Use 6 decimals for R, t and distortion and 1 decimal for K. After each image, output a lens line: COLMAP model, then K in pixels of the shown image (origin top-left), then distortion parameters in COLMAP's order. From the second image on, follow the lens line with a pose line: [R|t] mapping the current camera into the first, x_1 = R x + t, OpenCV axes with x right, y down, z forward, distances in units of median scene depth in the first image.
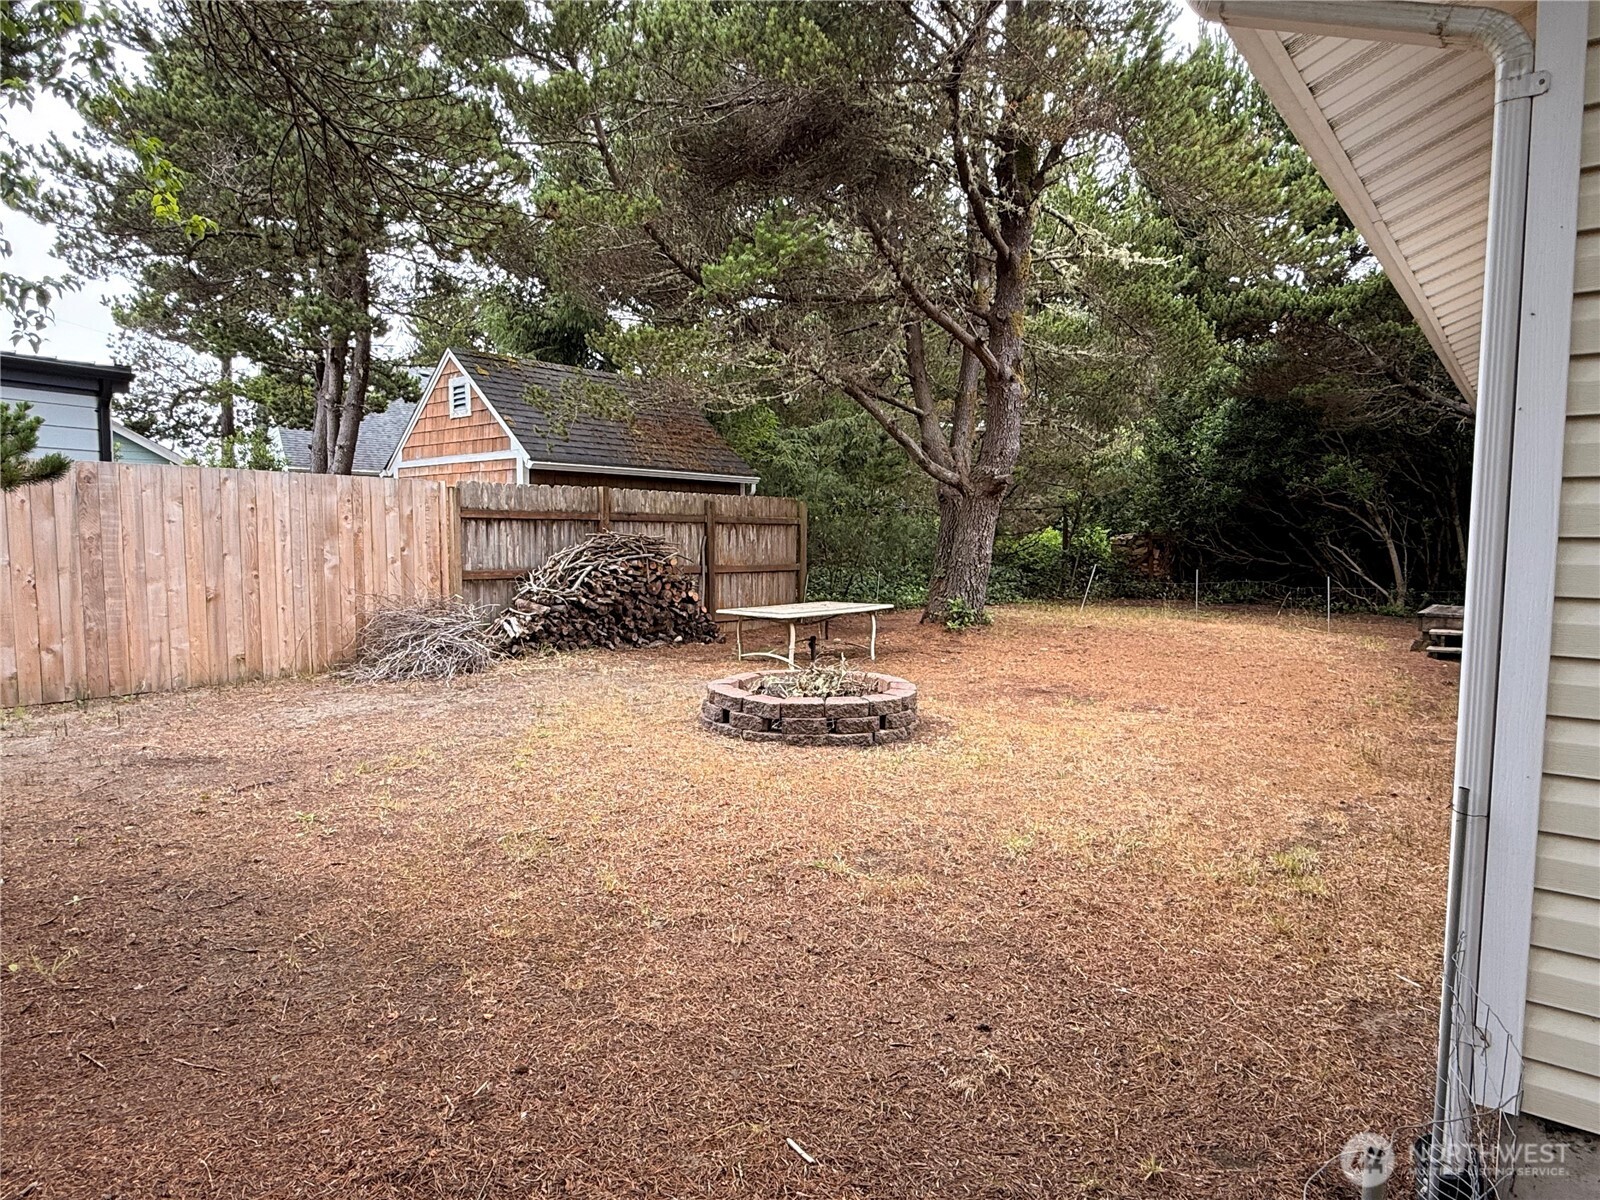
lens RADIAL K [[976.0, 0, 799.2], [0, 976.0, 594.3], [0, 0, 1]] dist [0.001806, -0.000213]
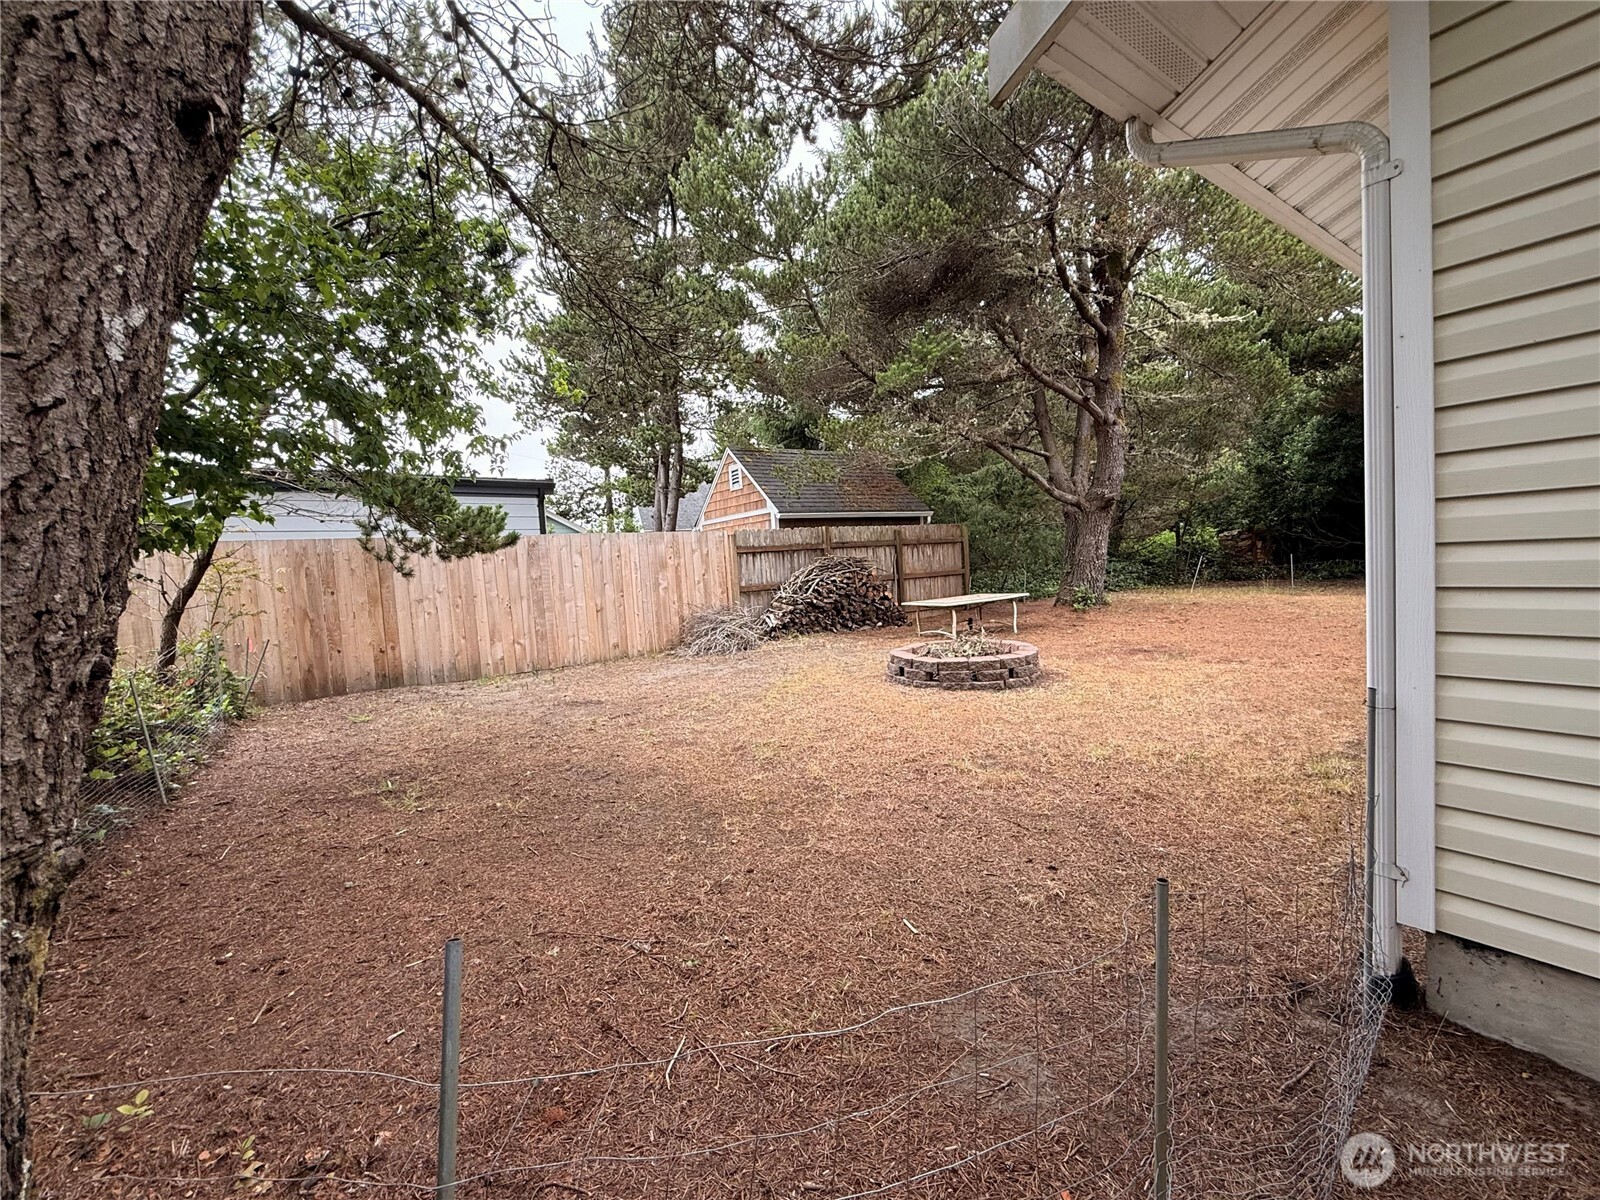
lens RADIAL K [[671.4, 0, 785.5], [0, 671.4, 588.7], [0, 0, 1]] dist [0.002490, 0.000859]
pose [[0.958579, -0.054366, -0.279589, 0.038635], [0.050386, 0.998500, -0.021407, 0.008948], [0.280334, 0.006433, 0.959881, -0.030773]]
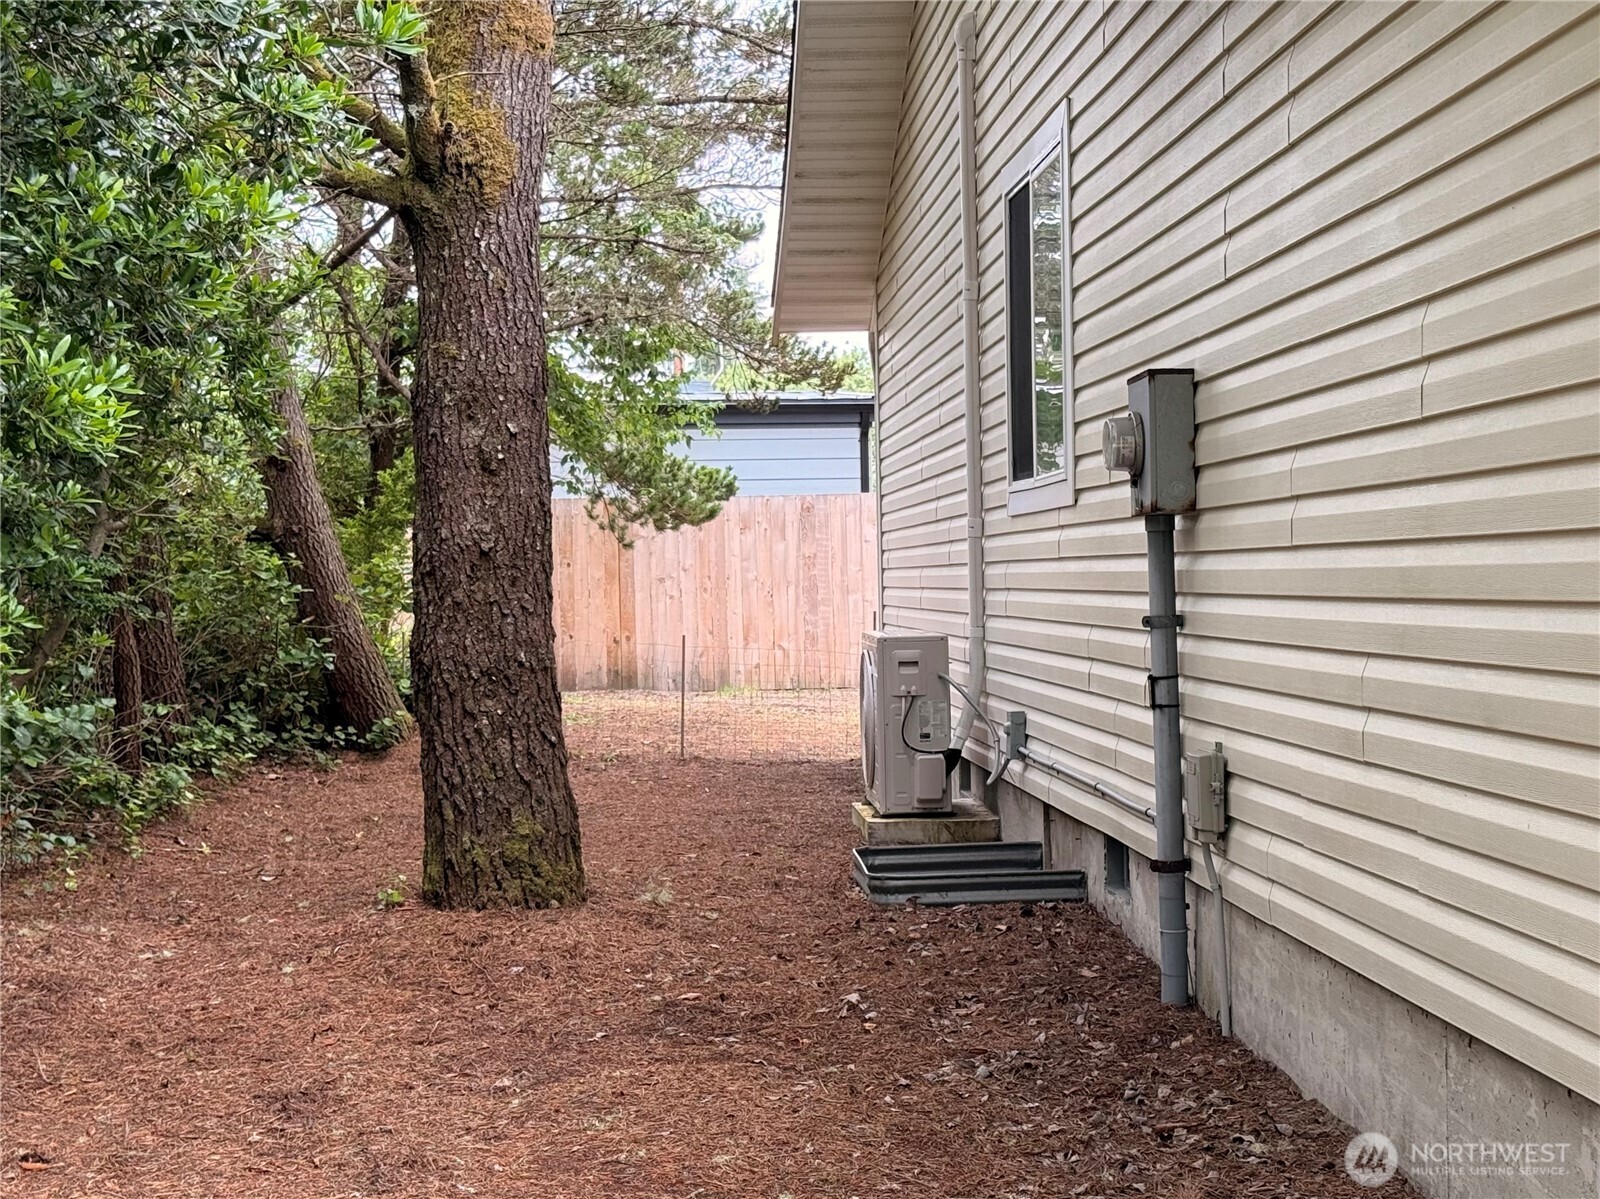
lens RADIAL K [[2649.5, 0, 801.2], [0, 2649.5, 600.6], [0, 0, 1]] dist [-0.046564, 0.000000]
pose [[0.686385, -0.019655, -0.726973, 1.680710], [-0.015743, 0.998999, -0.041874, 0.135953], [0.727068, 0.040187, 0.685388, -1.282878]]
